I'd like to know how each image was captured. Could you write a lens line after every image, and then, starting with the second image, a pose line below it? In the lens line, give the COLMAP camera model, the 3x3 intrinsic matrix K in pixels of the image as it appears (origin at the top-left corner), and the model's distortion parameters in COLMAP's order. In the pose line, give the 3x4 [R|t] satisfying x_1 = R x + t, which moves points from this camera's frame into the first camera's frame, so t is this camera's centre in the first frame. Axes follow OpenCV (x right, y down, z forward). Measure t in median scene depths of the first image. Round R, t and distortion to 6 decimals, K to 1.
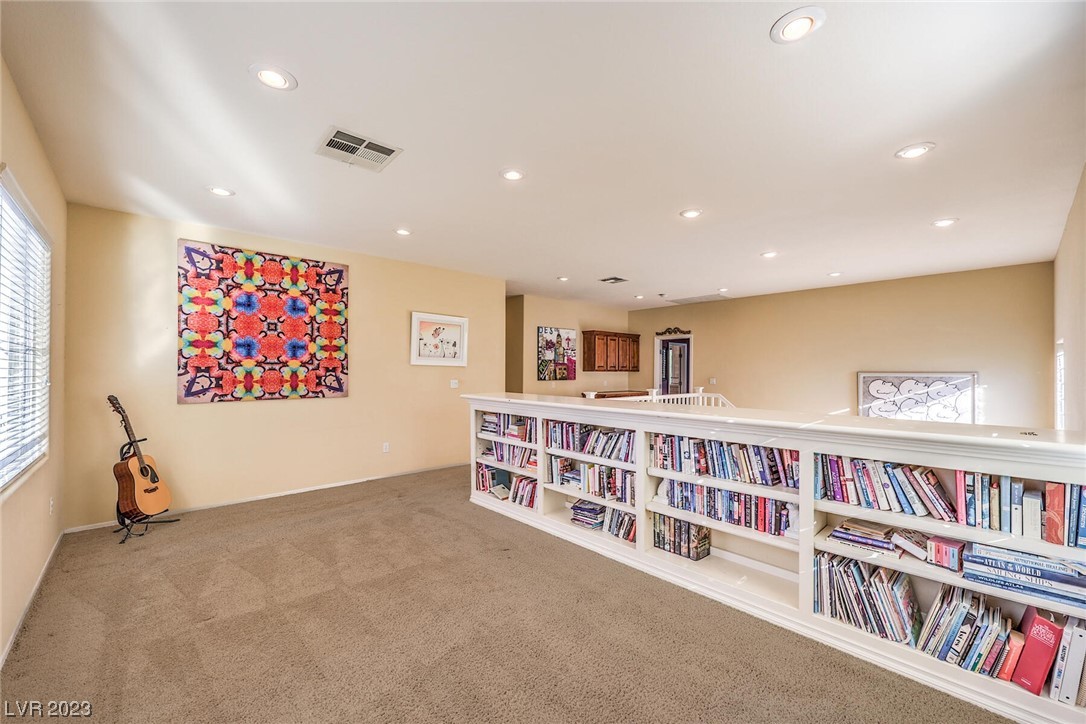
lens RADIAL K [[446.3, 0, 538.2], [0, 446.3, 364.1], [0, 0, 1]] dist [-0.001013, 0.000011]
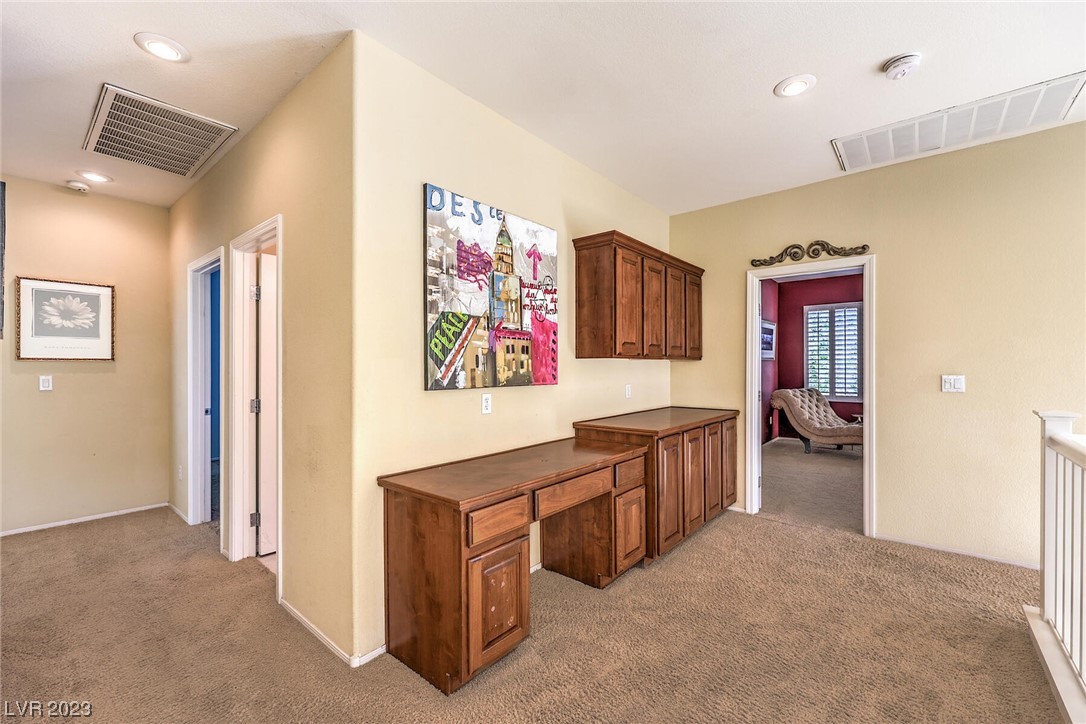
lens RADIAL K [[443.9, 0, 539.5], [0, 443.9, 366.0], [0, 0, 1]] dist [-0.001322, -0.000099]
pose [[0.992310, -0.004453, 0.123694, 0.033635], [0.001839, 0.999773, 0.021236, 0.016565], [-0.123760, -0.020846, 0.992093, 0.729959]]
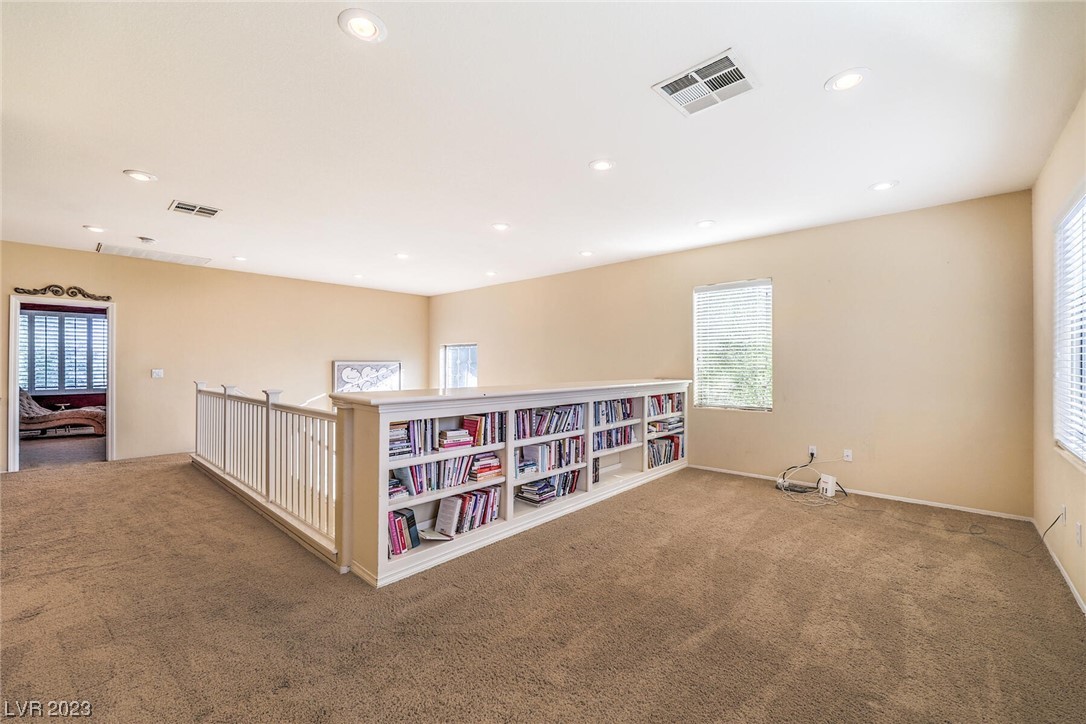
lens RADIAL K [[441.8, 0, 548.0], [0, 441.8, 365.4], [0, 0, 1]] dist [0.001589, 0.000296]
pose [[-0.112434, -0.005014, 0.993647, -0.401552], [-0.016535, 0.999858, 0.003174, 0.013626], [-0.993522, -0.016073, -0.112501, 0.476103]]
